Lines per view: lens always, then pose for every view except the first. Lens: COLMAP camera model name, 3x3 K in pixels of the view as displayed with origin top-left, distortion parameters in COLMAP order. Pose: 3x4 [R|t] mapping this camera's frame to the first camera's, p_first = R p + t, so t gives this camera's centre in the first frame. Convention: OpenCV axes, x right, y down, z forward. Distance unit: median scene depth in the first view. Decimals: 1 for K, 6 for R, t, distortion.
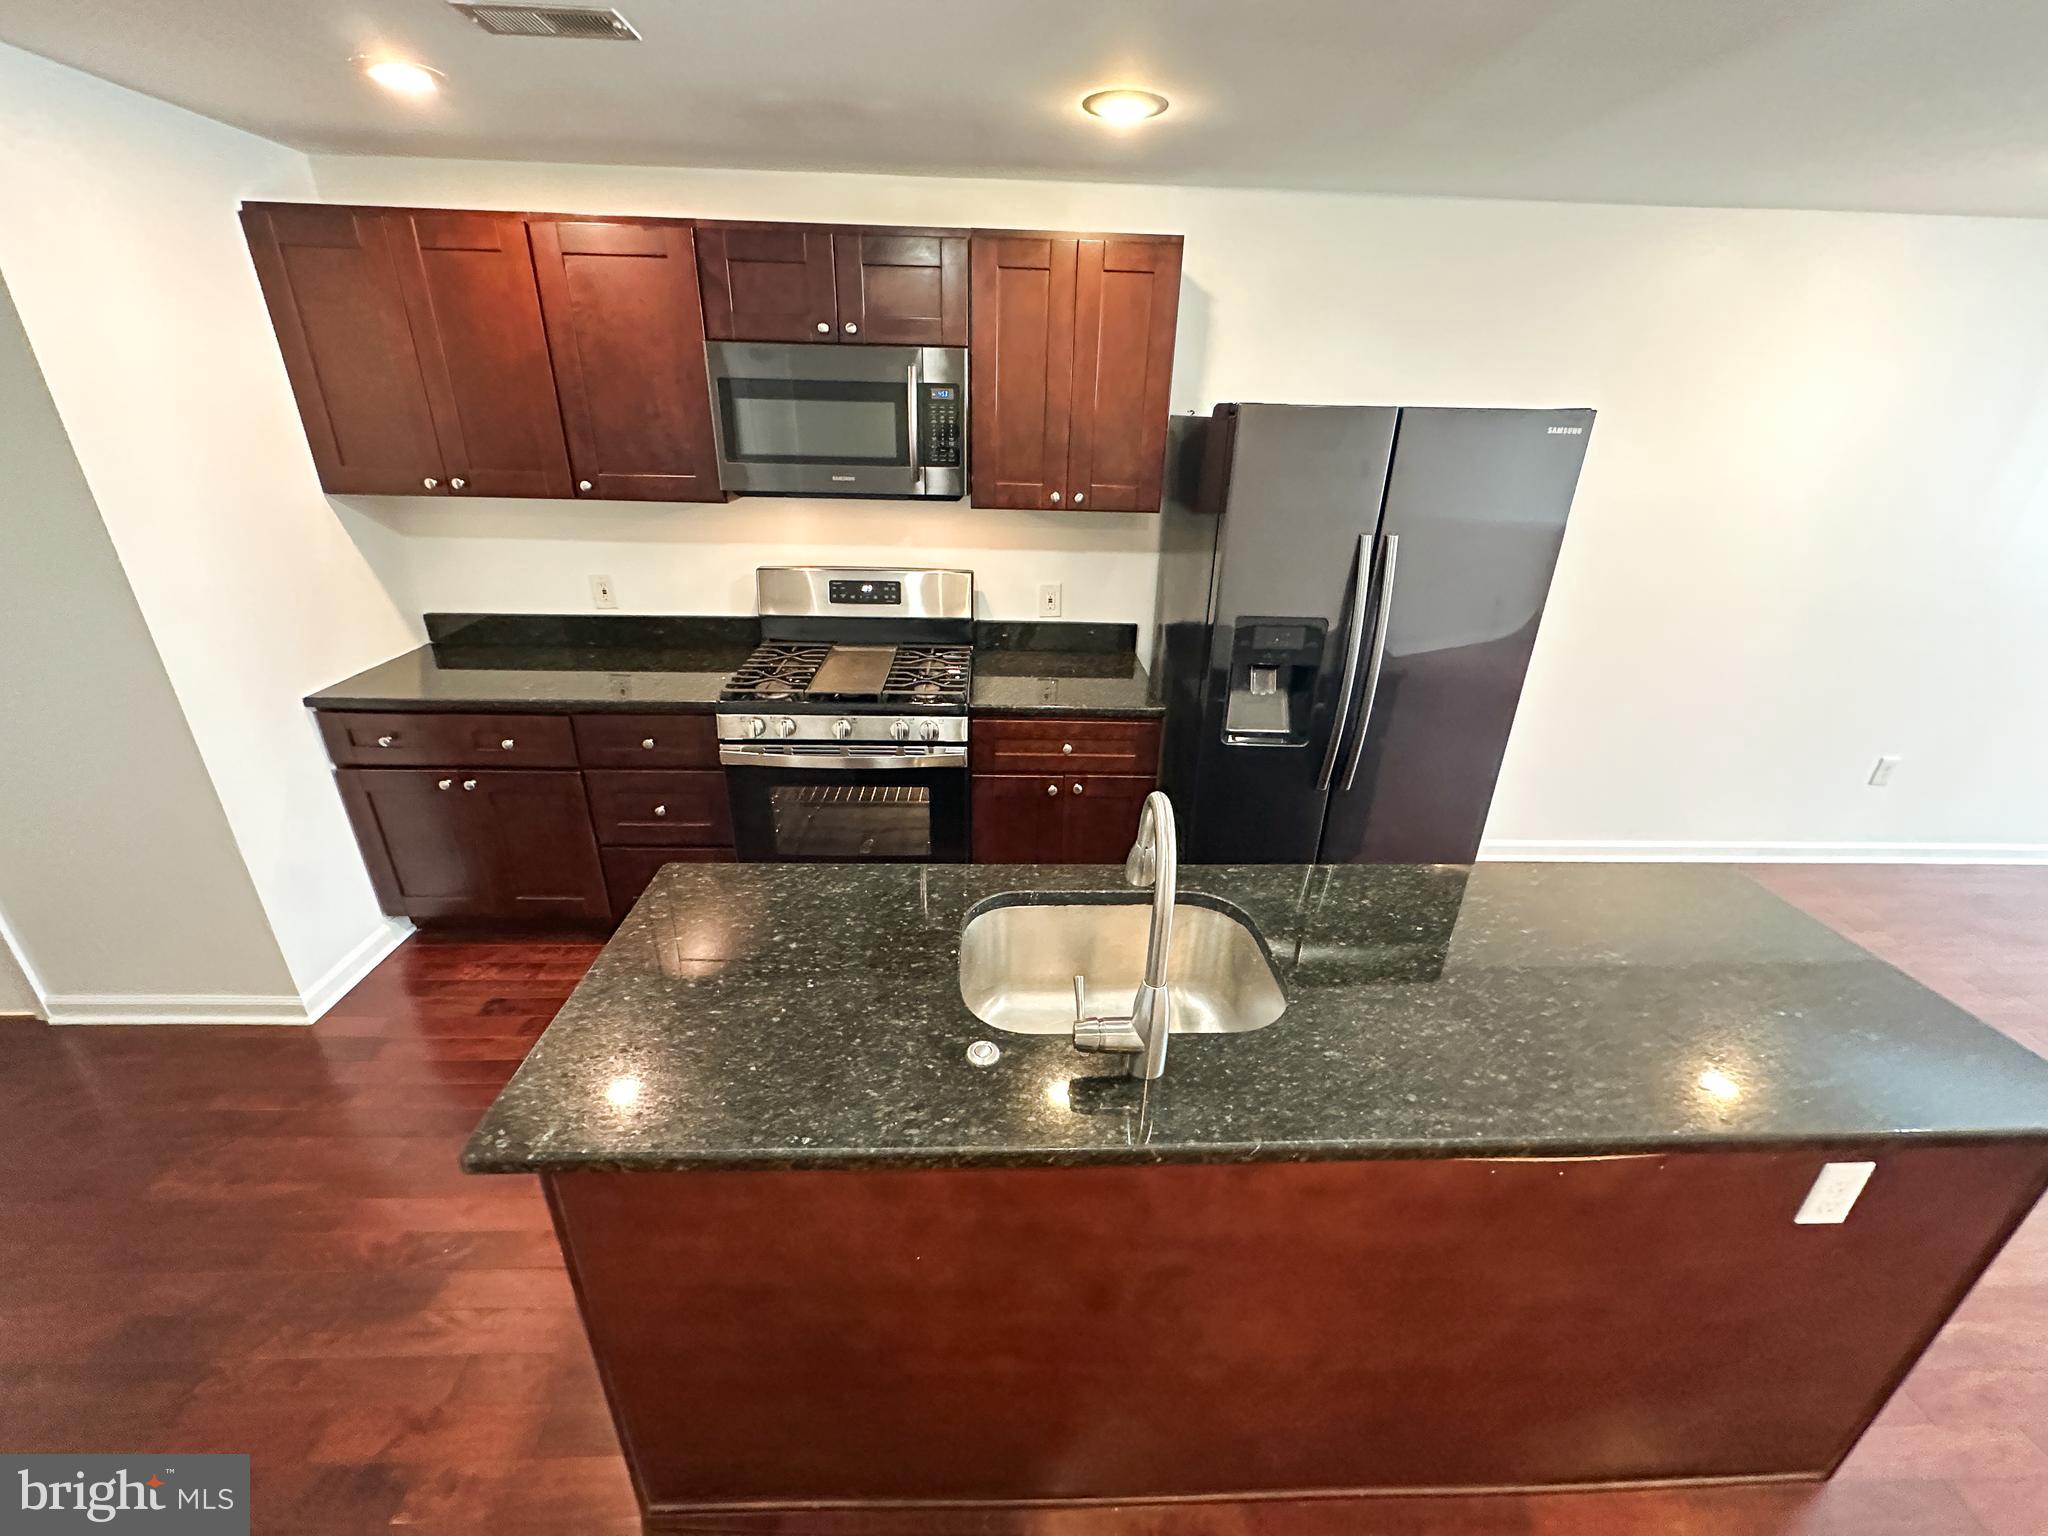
lens RADIAL K [[817.6, 0, 1016.9], [0, 817.6, 765.6], [0, 0, 1]] dist [-0.008436, 0.000496]
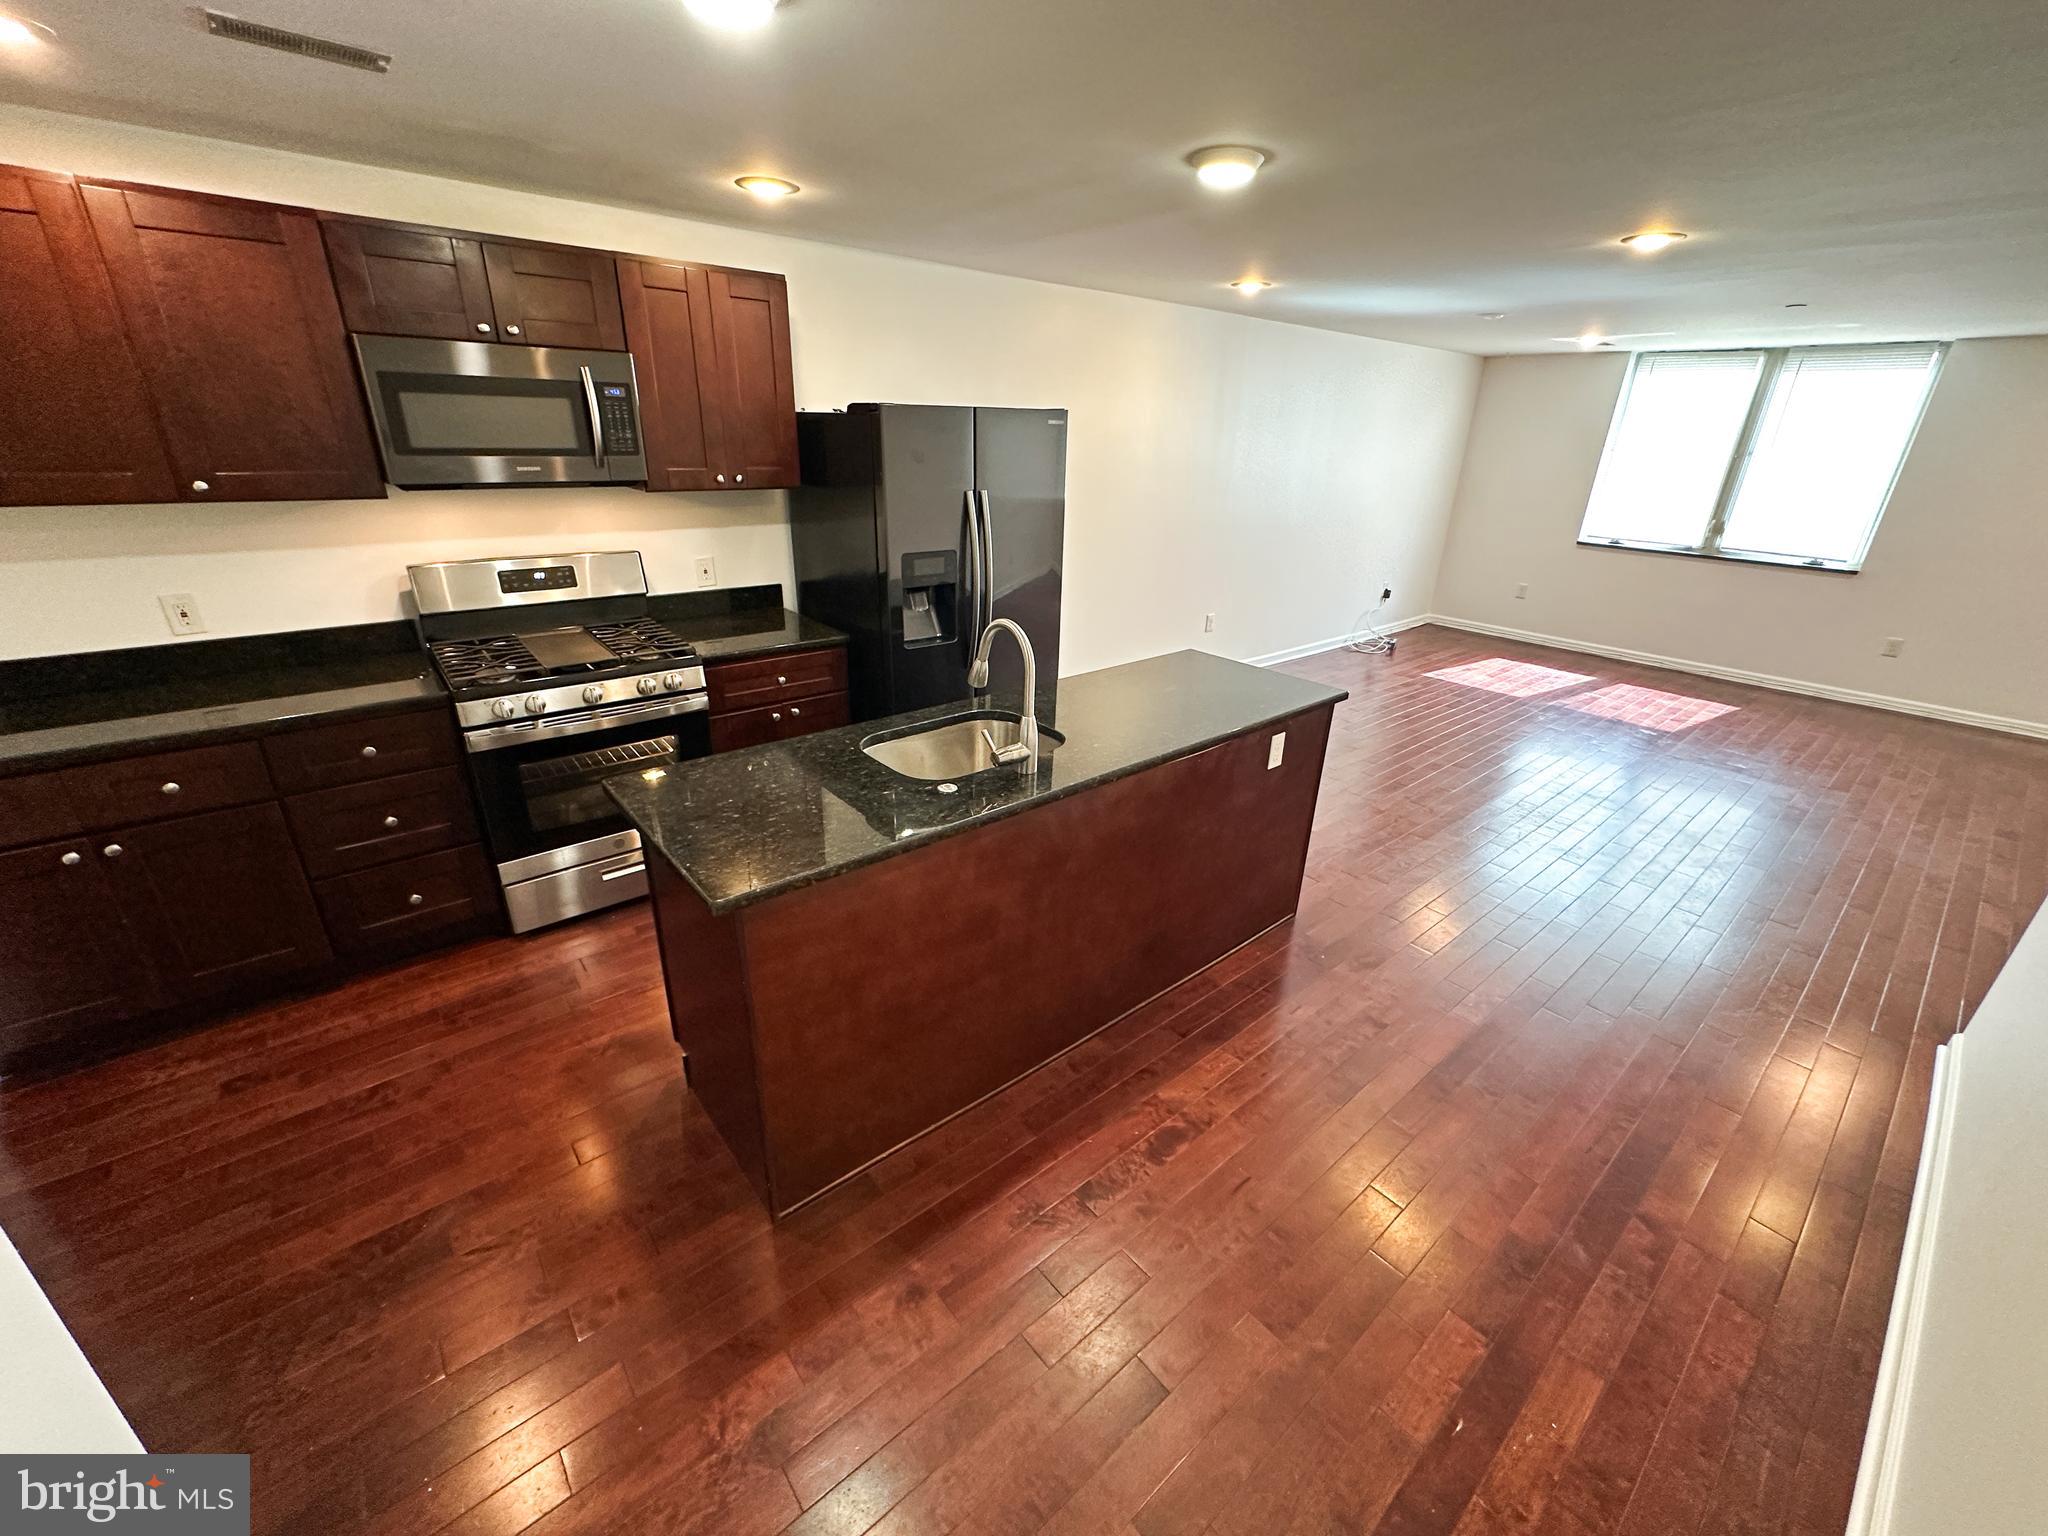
lens RADIAL K [[817.6, 0, 1016.9], [0, 817.6, 765.6], [0, 0, 1]] dist [-0.008436, 0.000496]
pose [[0.789352, -0.236546, 0.566542, -0.395120], [0.235798, 0.968828, 0.075978, 0.096117], [-0.566854, 0.073616, 0.820523, -0.212930]]
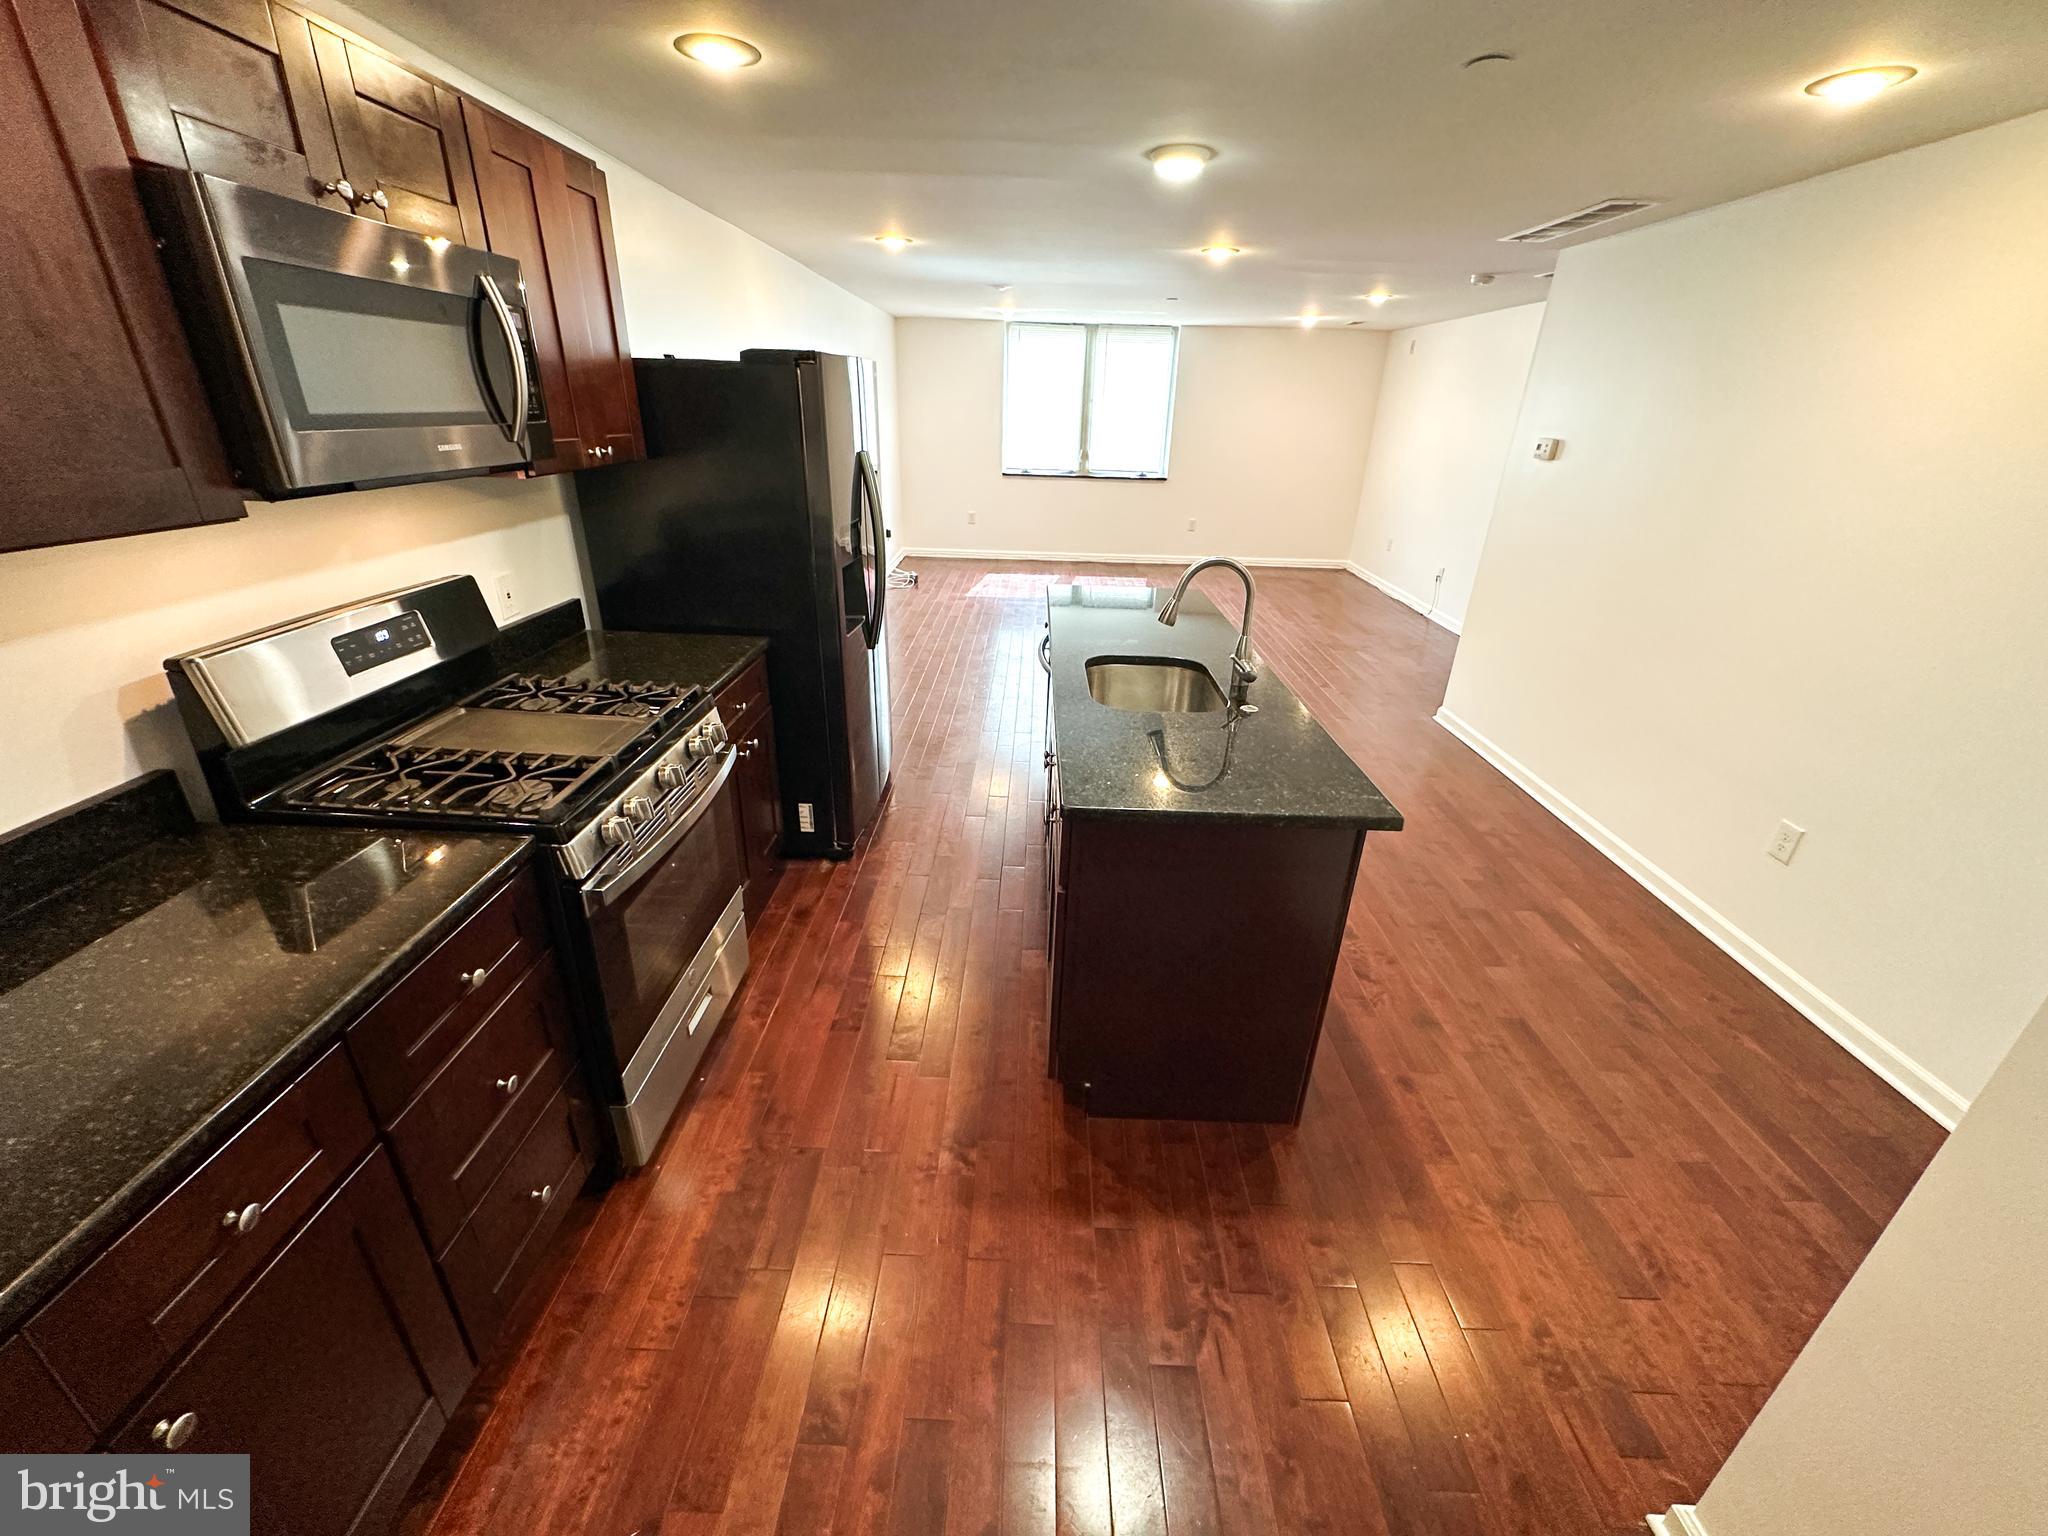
lens RADIAL K [[817.6, 0, 1016.9], [0, 817.6, 765.6], [0, 0, 1]] dist [-0.008436, 0.000496]
pose [[0.058760, -0.425757, 0.902928, -0.844254], [0.373286, 0.848246, 0.375681, -0.209258], [-0.925853, 0.314976, 0.208772, 0.522133]]
